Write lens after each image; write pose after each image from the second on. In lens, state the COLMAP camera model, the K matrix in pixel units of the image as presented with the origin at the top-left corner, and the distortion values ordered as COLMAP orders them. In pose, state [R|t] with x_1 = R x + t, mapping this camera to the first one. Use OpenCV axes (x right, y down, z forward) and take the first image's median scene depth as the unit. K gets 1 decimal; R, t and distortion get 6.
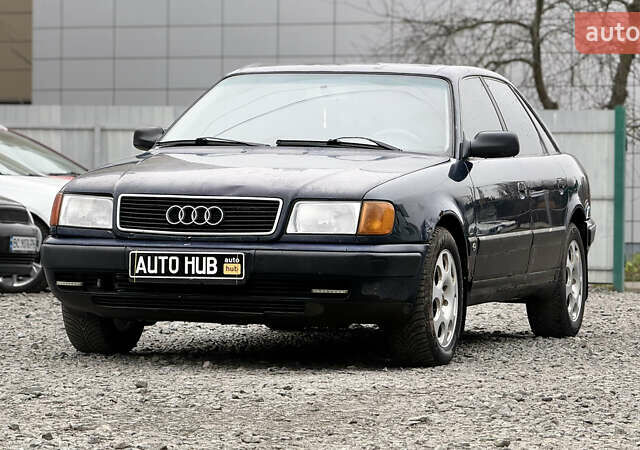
lens RADIAL K [[2873.4, 0, 321.3], [0, 2873.4, 225.0], [0, 0, 1]] dist [0.316273, 0.000000]
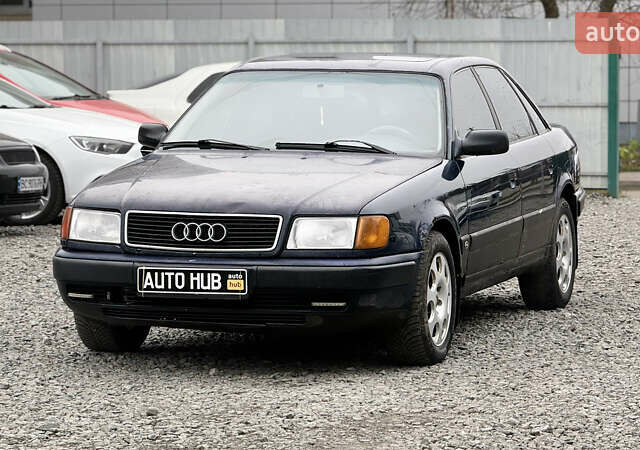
lens RADIAL K [[2873.4, 0, 319.0], [0, 2873.4, 224.8], [0, 0, 1]] dist [0.316273, 0.000000]
pose [[0.999889, -0.014811, -0.001755, 0.001643], [0.014888, 0.998213, 0.057877, -0.065995], [0.000895, -0.057897, 0.998322, -0.046096]]
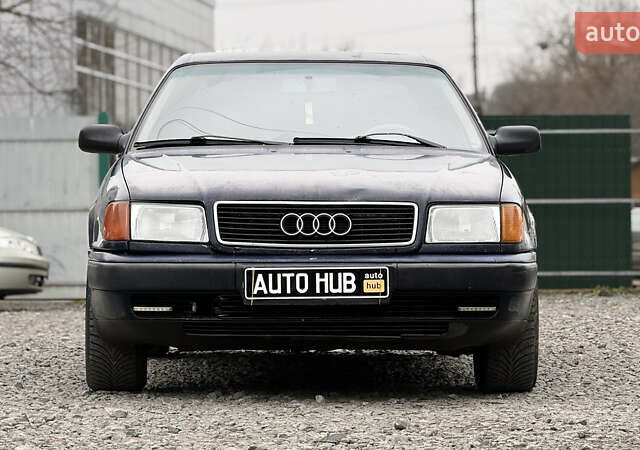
lens RADIAL K [[2873.4, 0, 320.8], [0, 2873.4, 225.2], [0, 0, 1]] dist [0.316273, 0.000000]
pose [[0.946495, -0.019809, 0.322109, -0.317322], [0.021528, 0.999767, -0.001774, -0.001591], [-0.321999, 0.008613, 0.946701, 0.192342]]
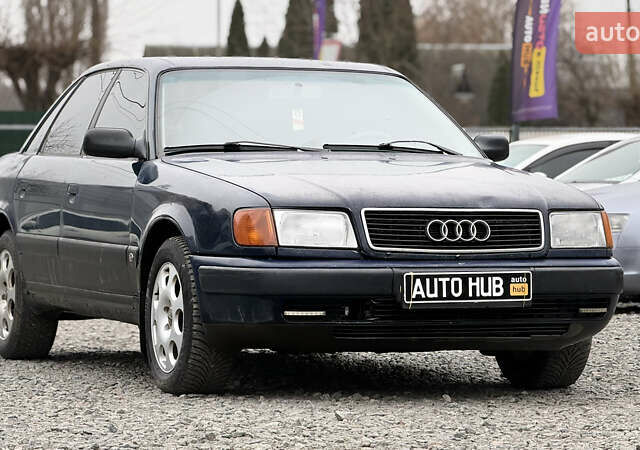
lens RADIAL K [[2873.4, 0, 315.9], [0, 2873.4, 226.9], [0, 0, 1]] dist [0.316273, 0.000000]
pose [[0.785541, -0.021636, 0.618431, -0.626958], [0.019604, 0.999757, 0.010075, -0.014290], [-0.618498, 0.004210, 0.785775, 0.330353]]
